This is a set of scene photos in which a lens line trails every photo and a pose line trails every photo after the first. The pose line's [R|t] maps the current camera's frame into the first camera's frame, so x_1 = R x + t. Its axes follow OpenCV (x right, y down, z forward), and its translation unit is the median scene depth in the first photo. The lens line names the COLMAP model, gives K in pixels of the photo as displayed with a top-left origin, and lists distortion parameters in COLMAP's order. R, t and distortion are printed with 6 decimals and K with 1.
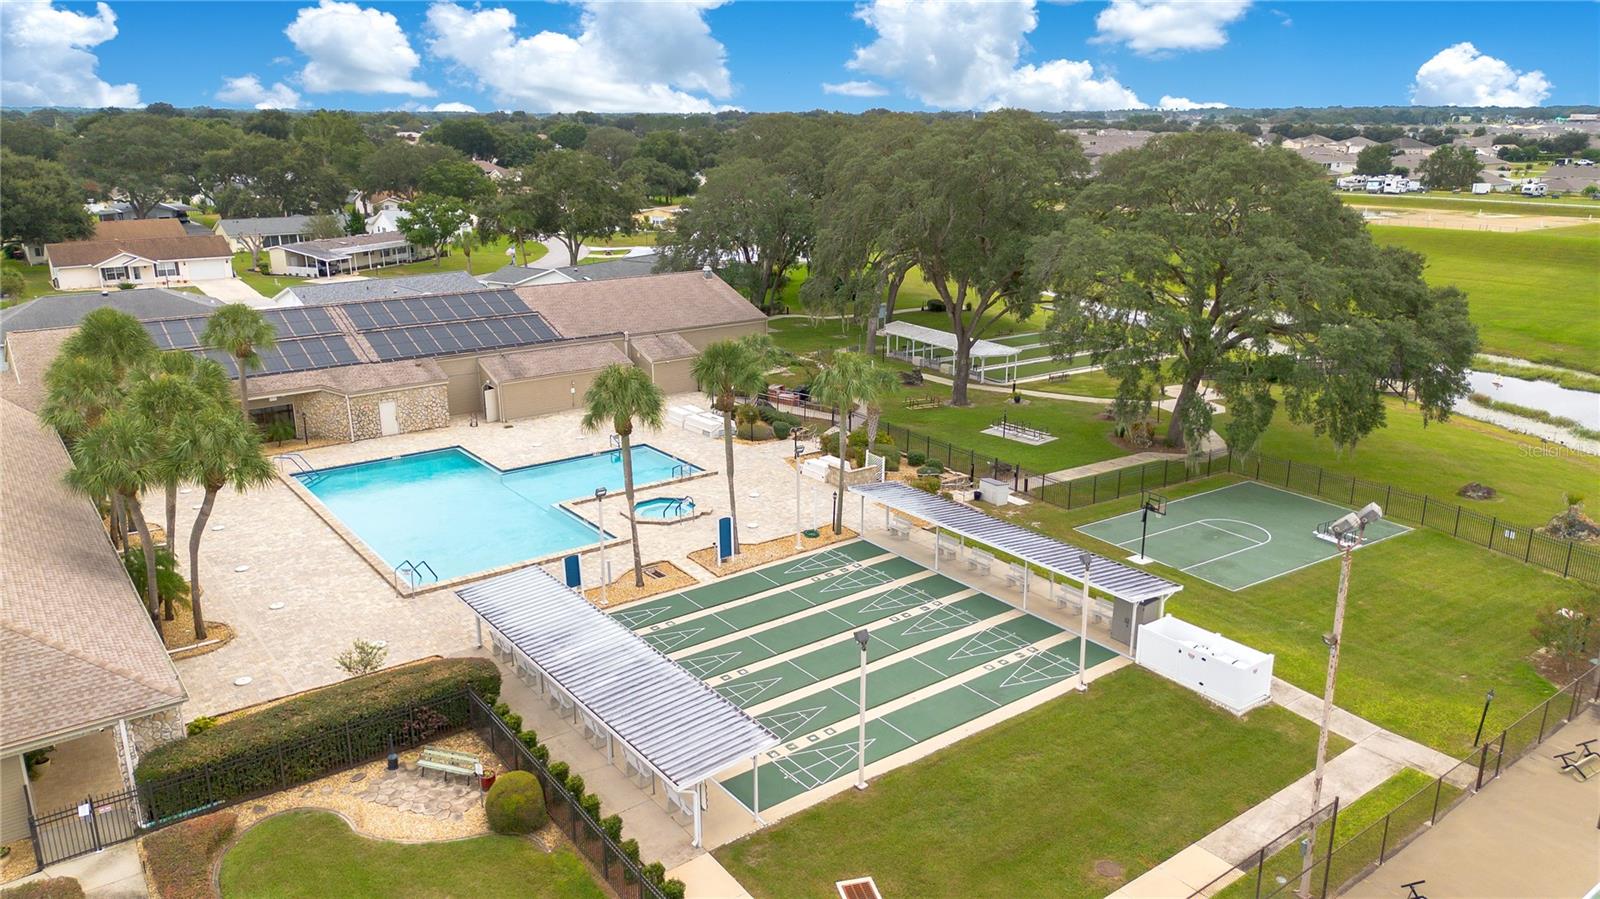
lens RADIAL K [[1125.7, 0, 800.0], [0, 1125.7, 449.5], [0, 0, 1]] dist [0.101819, -0.123014]
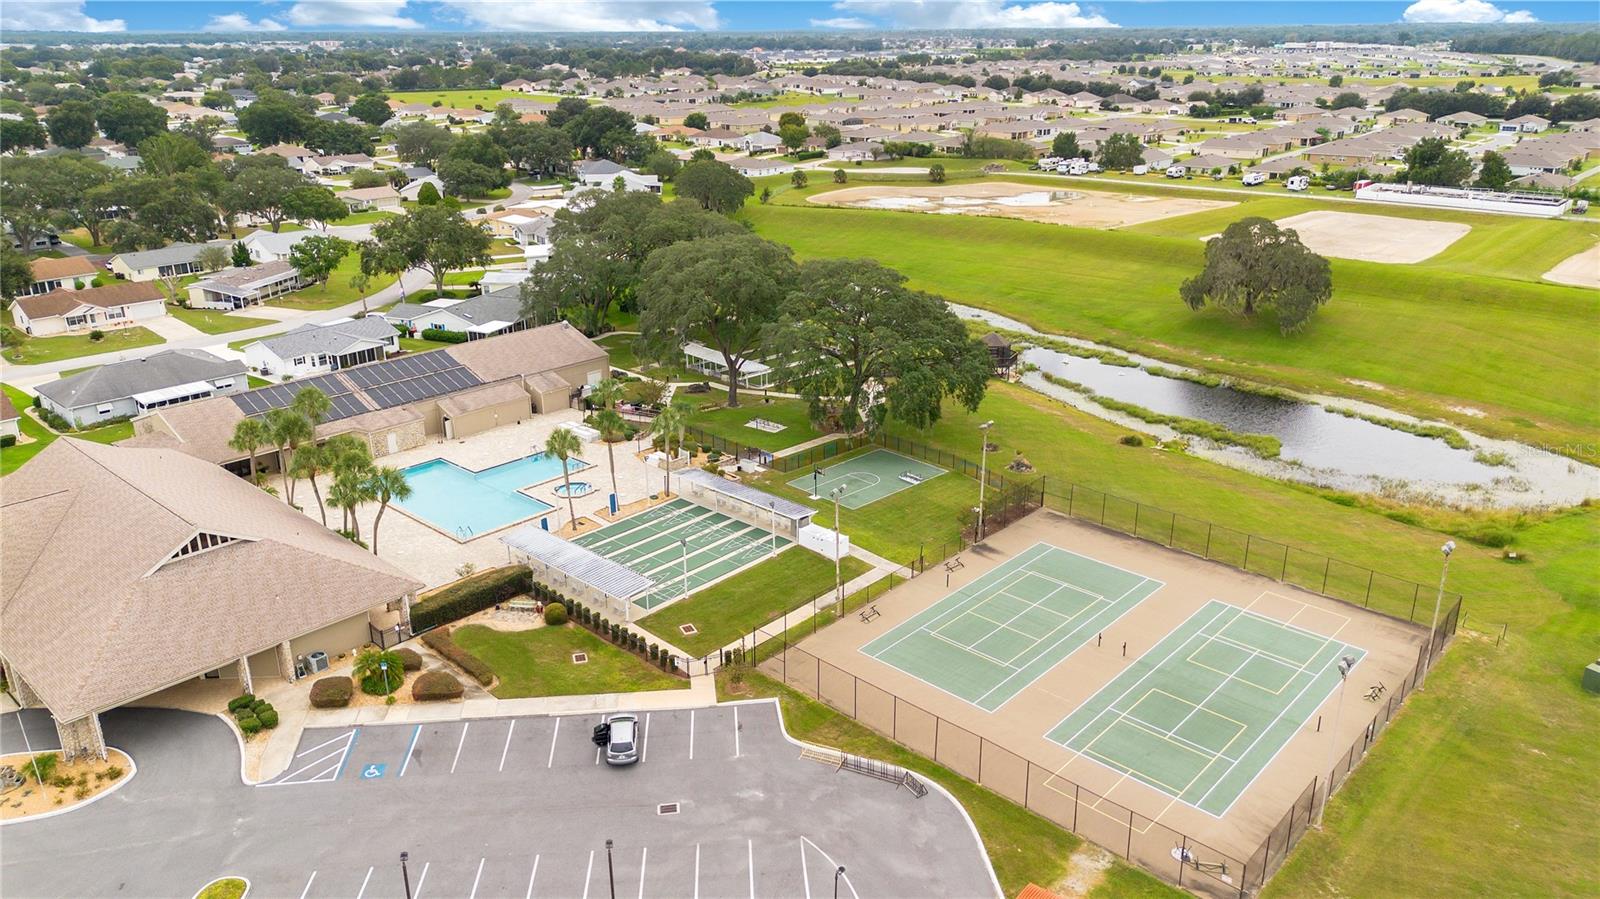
lens RADIAL K [[1125.7, 0, 800.0], [0, 1125.7, 449.5], [0, 0, 1]] dist [0.101819, -0.123014]
pose [[0.983867, -0.067474, 0.165690, -0.053305], [0.056430, 0.995915, 0.070486, -0.118086], [-0.169769, -0.059999, 0.983656, -0.875594]]
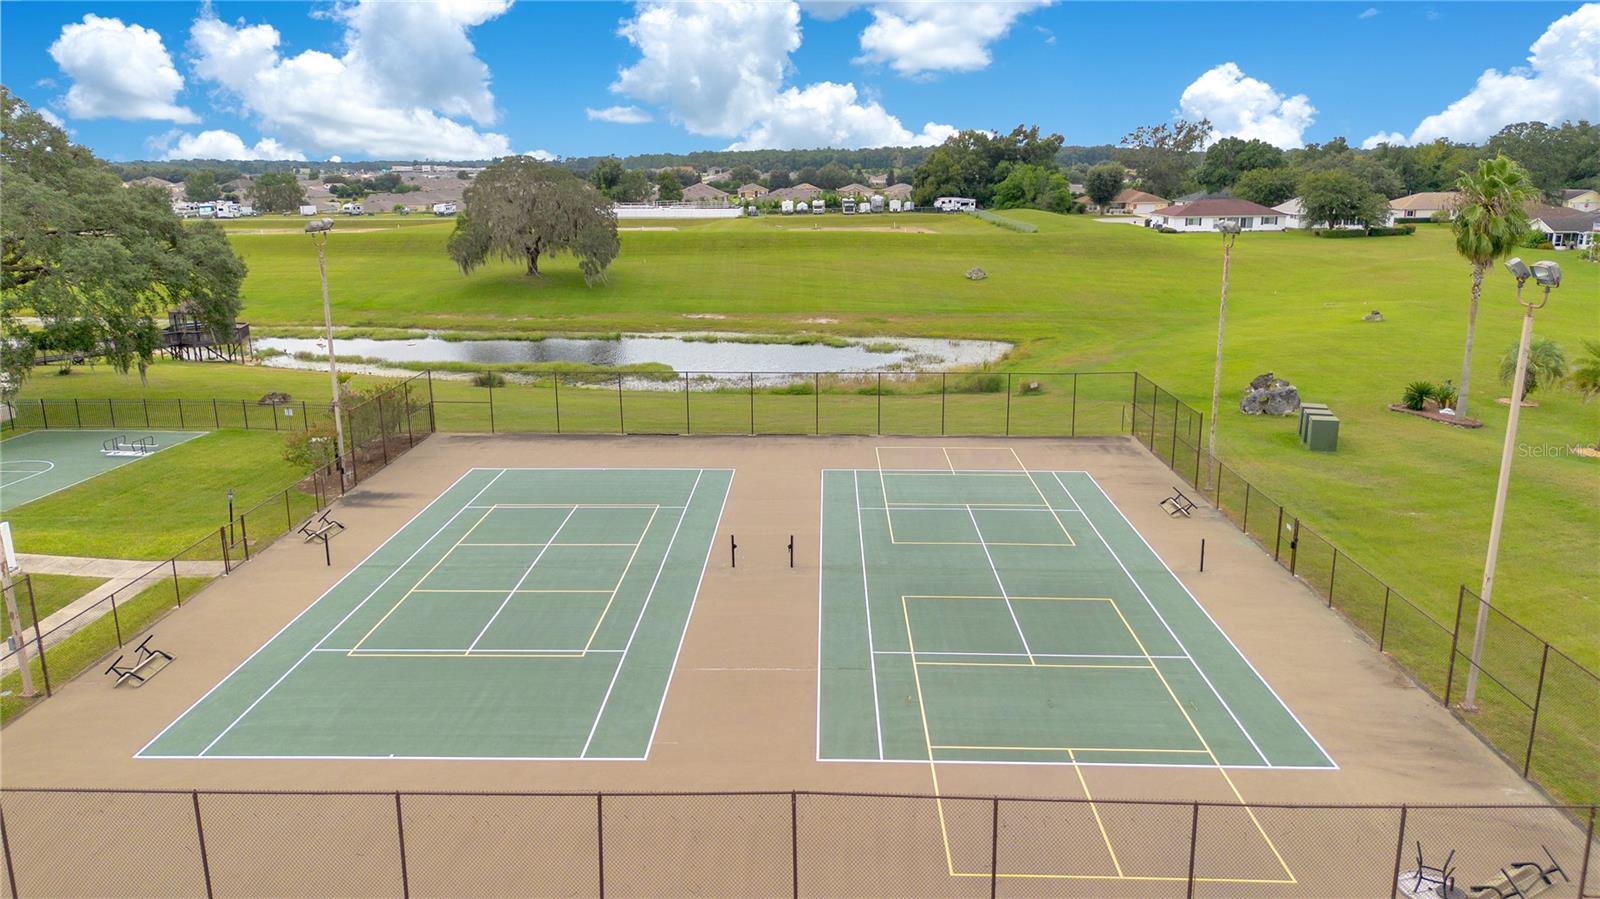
lens RADIAL K [[1125.7, 0, 800.0], [0, 1125.7, 449.5], [0, 0, 1]] dist [0.101819, -0.123014]
pose [[0.620117, -0.193452, 0.760284, 0.069648], [0.227821, 0.971762, 0.061442, 0.134180], [-0.750701, 0.135108, 0.646679, -0.067170]]
